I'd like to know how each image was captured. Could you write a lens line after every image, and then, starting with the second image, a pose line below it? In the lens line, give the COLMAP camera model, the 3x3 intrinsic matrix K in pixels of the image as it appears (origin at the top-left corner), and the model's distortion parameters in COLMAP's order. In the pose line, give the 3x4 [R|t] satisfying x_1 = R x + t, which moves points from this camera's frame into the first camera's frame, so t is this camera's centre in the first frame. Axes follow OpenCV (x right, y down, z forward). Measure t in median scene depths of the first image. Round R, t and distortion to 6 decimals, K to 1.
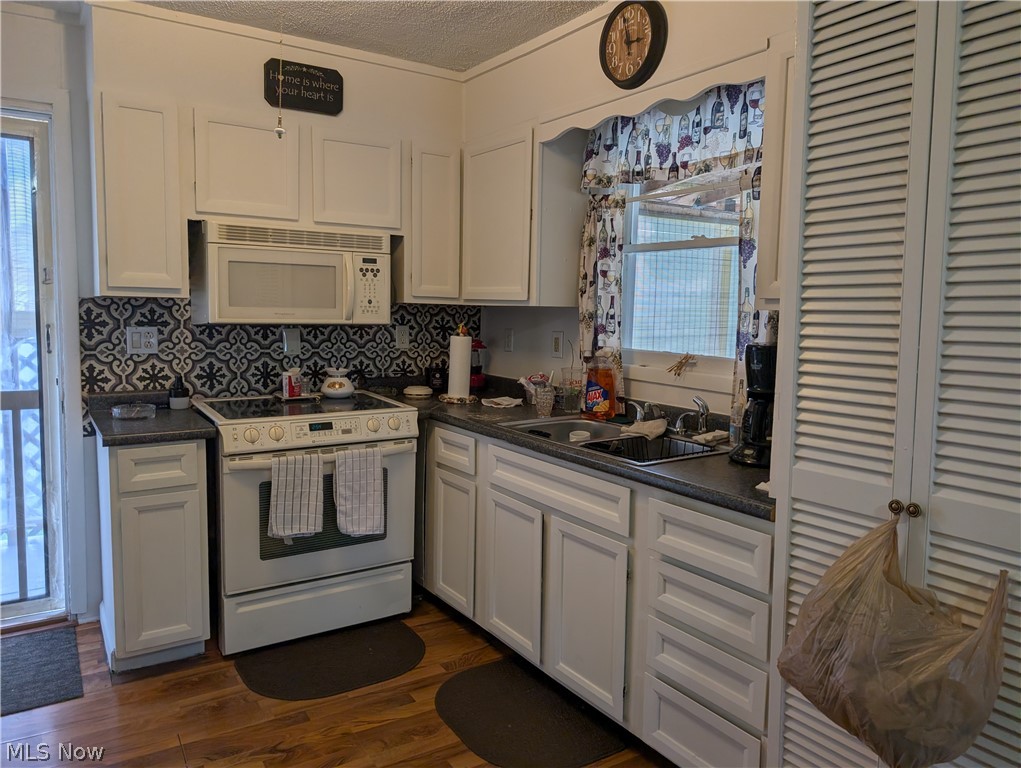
lens RADIAL K [[751.8, 0, 517.5], [0, 751.8, 383.8], [0, 0, 1]] dist [0.023667, -0.030156]
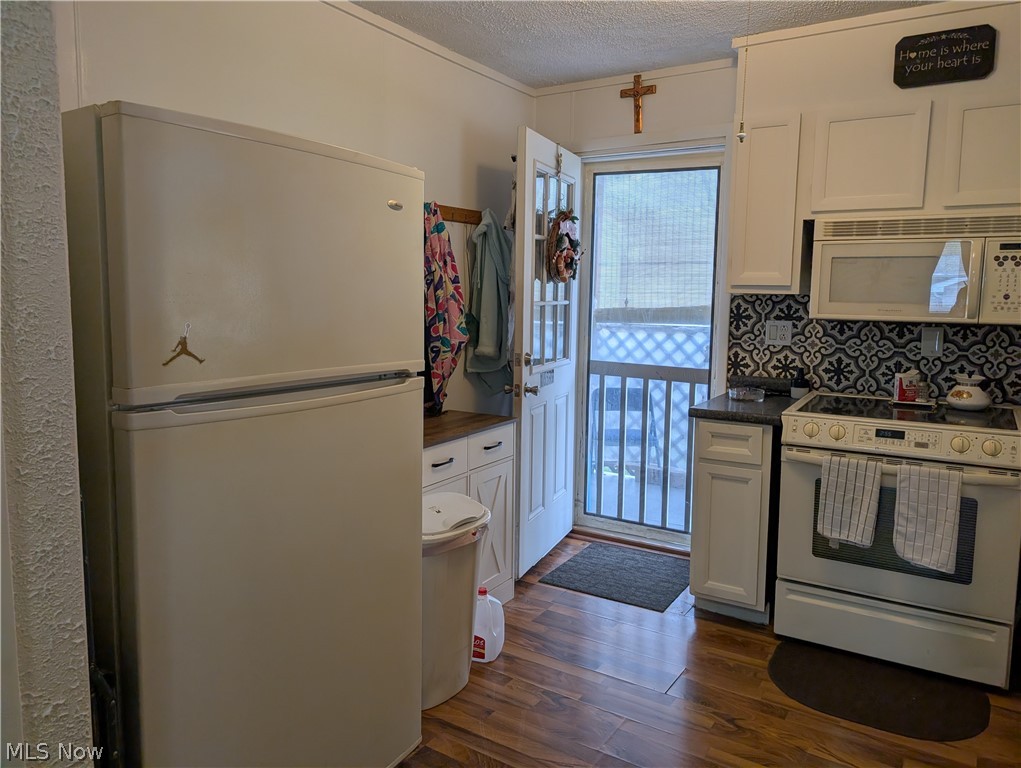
lens RADIAL K [[751.8, 0, 518.3], [0, 751.8, 380.7], [0, 0, 1]] dist [0.023667, -0.030156]
pose [[0.405423, 0.095045, -0.909175, 0.370602], [-0.101286, 0.993127, 0.058655, -0.014575], [0.908501, 0.068306, 0.412263, 0.206824]]
